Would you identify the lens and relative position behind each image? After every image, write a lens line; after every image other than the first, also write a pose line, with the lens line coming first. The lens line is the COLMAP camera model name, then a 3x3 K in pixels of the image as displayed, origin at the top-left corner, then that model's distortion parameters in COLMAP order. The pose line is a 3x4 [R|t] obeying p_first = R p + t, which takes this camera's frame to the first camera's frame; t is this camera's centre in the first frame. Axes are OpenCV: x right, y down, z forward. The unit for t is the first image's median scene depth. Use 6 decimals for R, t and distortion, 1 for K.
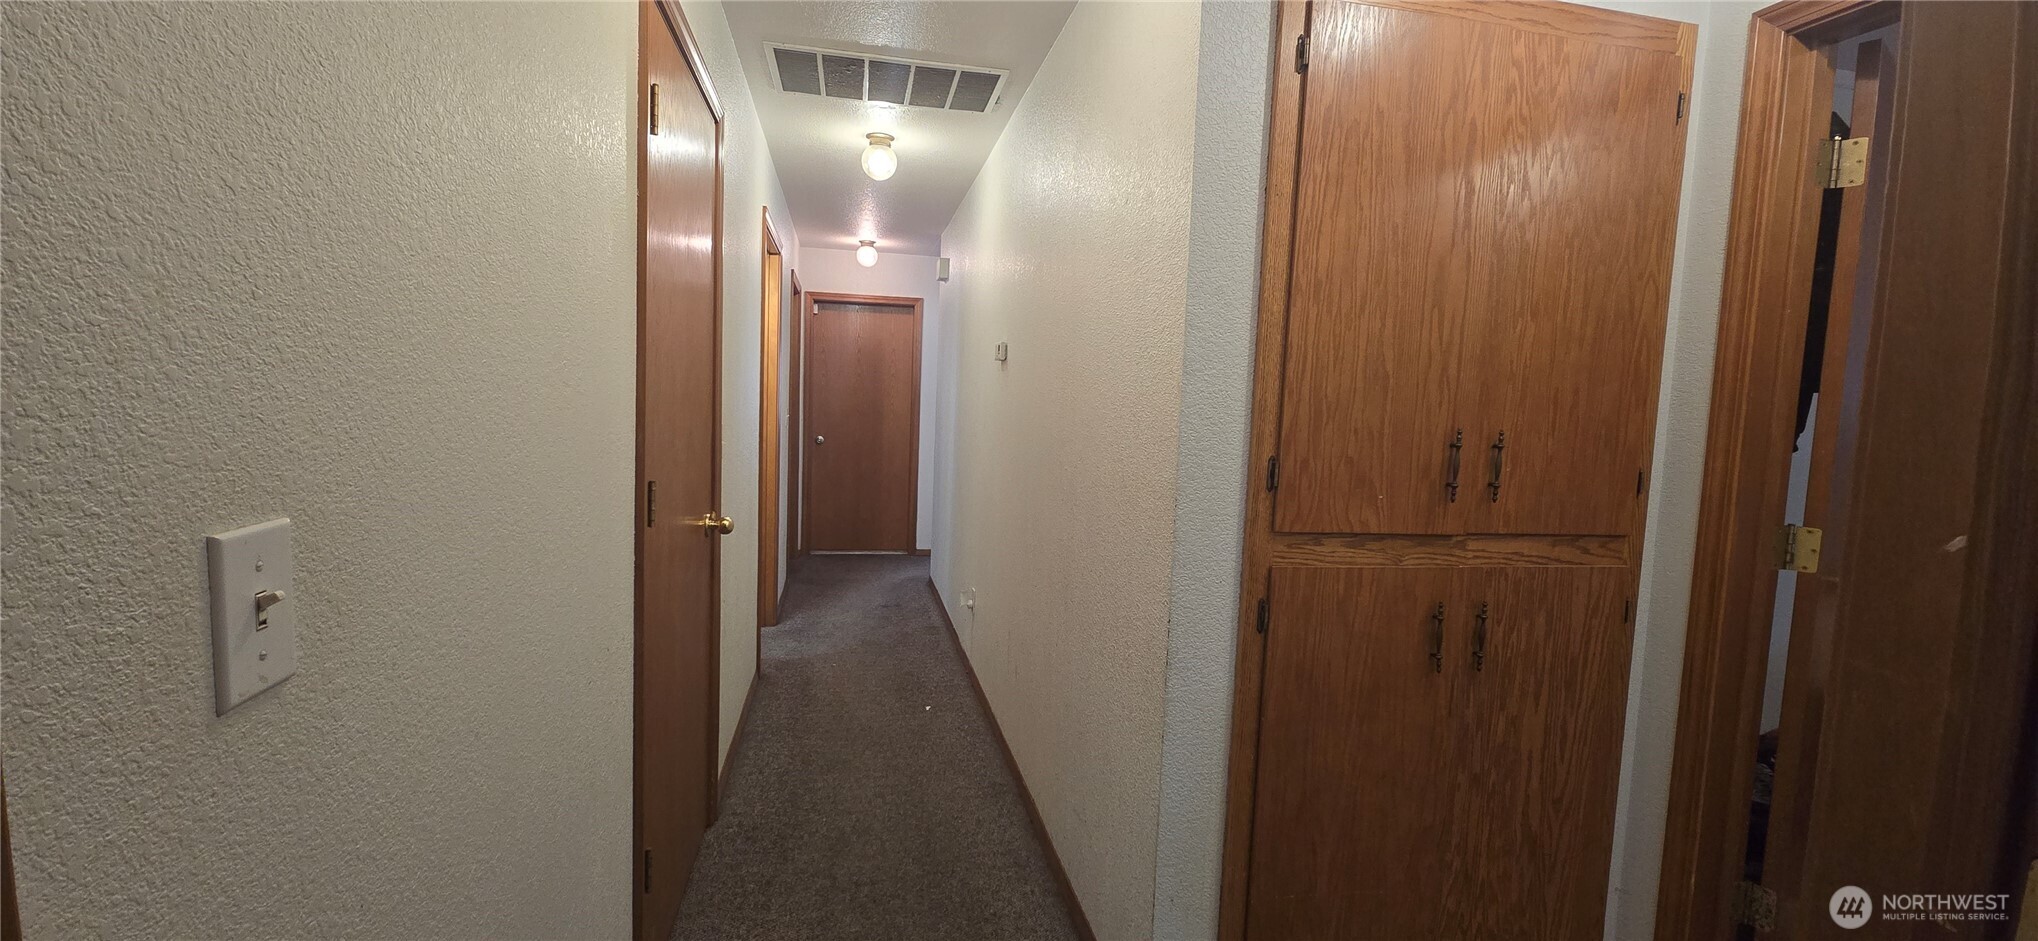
lens RADIAL K [[829.0, 0, 1021.9], [0, 829.0, 465.9], [0, 0, 1]] dist [0.000673, -0.000593]
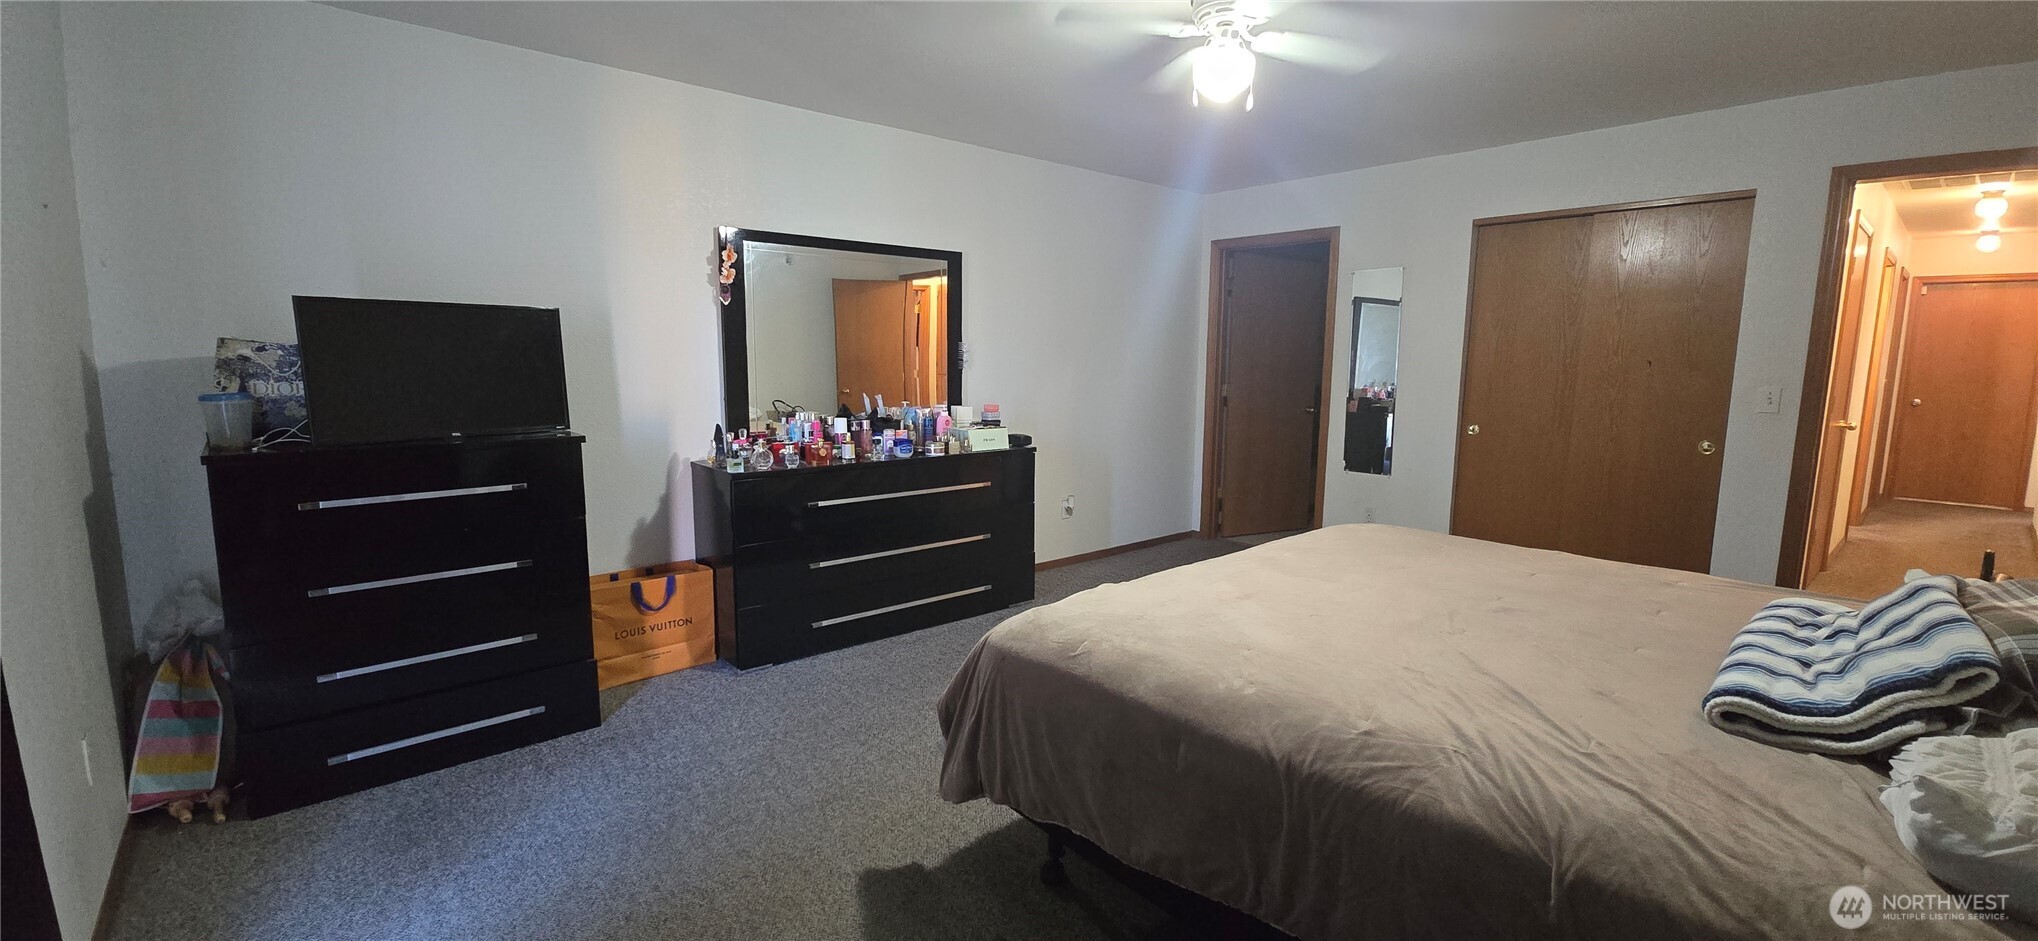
lens RADIAL K [[829.0, 0, 1021.9], [0, 829.0, 465.9], [0, 0, 1]] dist [0.000673, -0.000593]
pose [[0.489663, 0.070116, -0.869088, 0.200057], [-0.041158, 0.997509, 0.057287, 0.064409], [0.870940, 0.007718, 0.491329, -0.838971]]
